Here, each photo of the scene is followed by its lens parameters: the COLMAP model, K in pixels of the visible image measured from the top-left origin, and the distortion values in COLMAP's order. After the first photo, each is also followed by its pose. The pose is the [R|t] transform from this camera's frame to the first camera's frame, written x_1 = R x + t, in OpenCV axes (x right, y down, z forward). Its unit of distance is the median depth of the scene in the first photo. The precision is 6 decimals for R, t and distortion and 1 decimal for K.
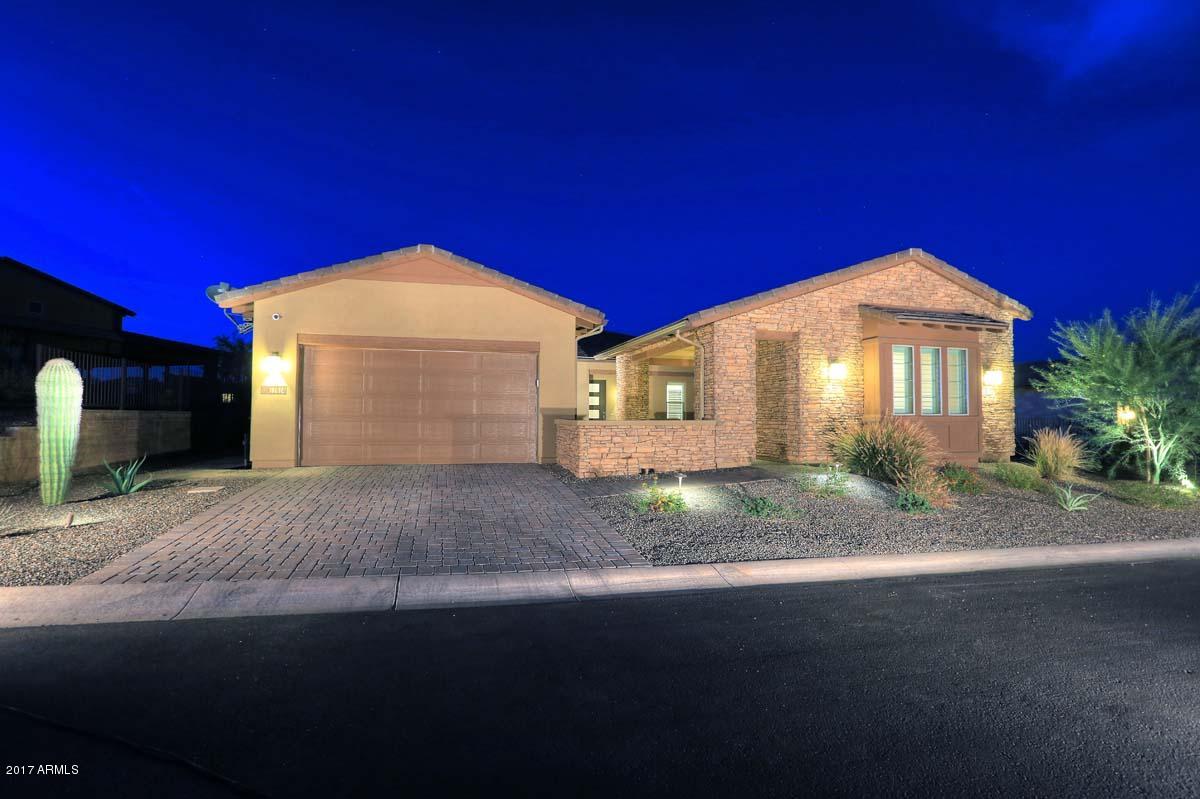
lens RADIAL K [[542.1, 0, 600.2], [0, 542.1, 399.3], [0, 0, 1]] dist [-0.022386, -0.000523]
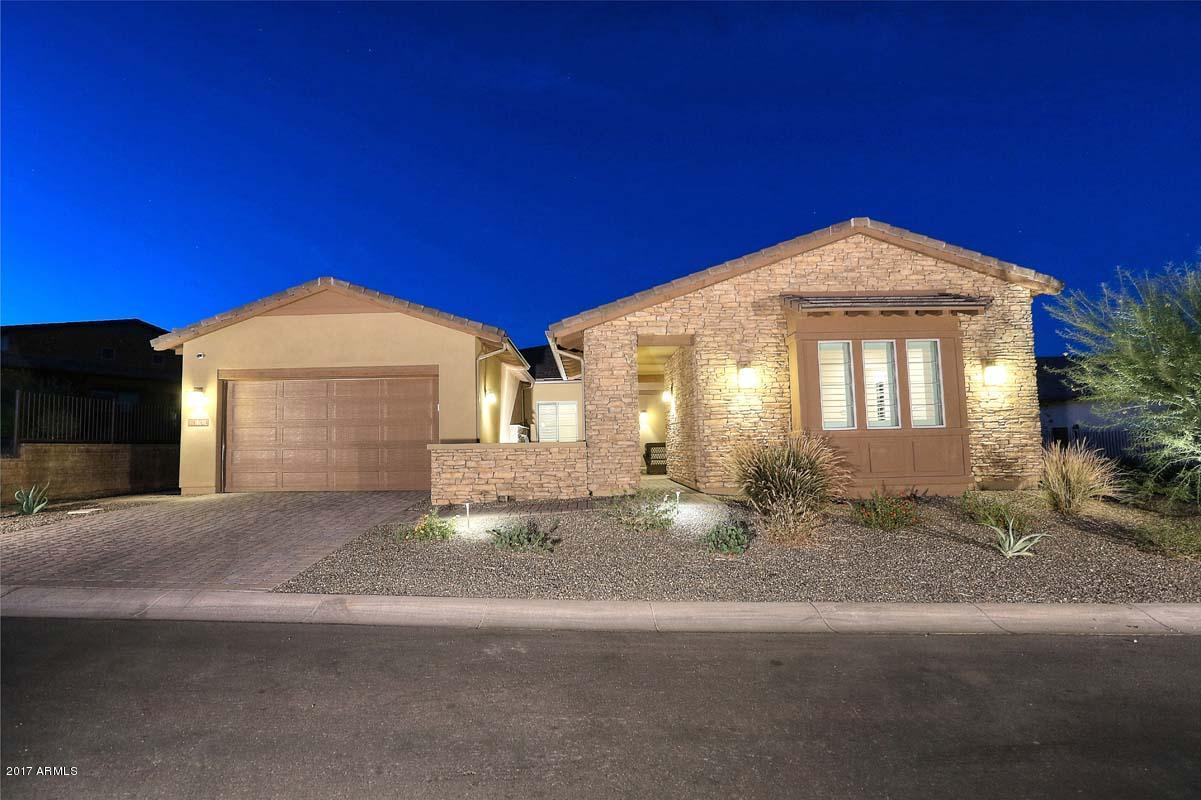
lens RADIAL K [[583.2, 0, 600.2], [0, 583.2, 401.5], [0, 0, 1]] dist [-0.024284, 0.000866]
pose [[0.959919, -0.041859, -0.277134, 0.466018], [0.030068, 0.998458, -0.046660, 0.017820], [0.278660, 0.036457, 0.959698, 0.089777]]
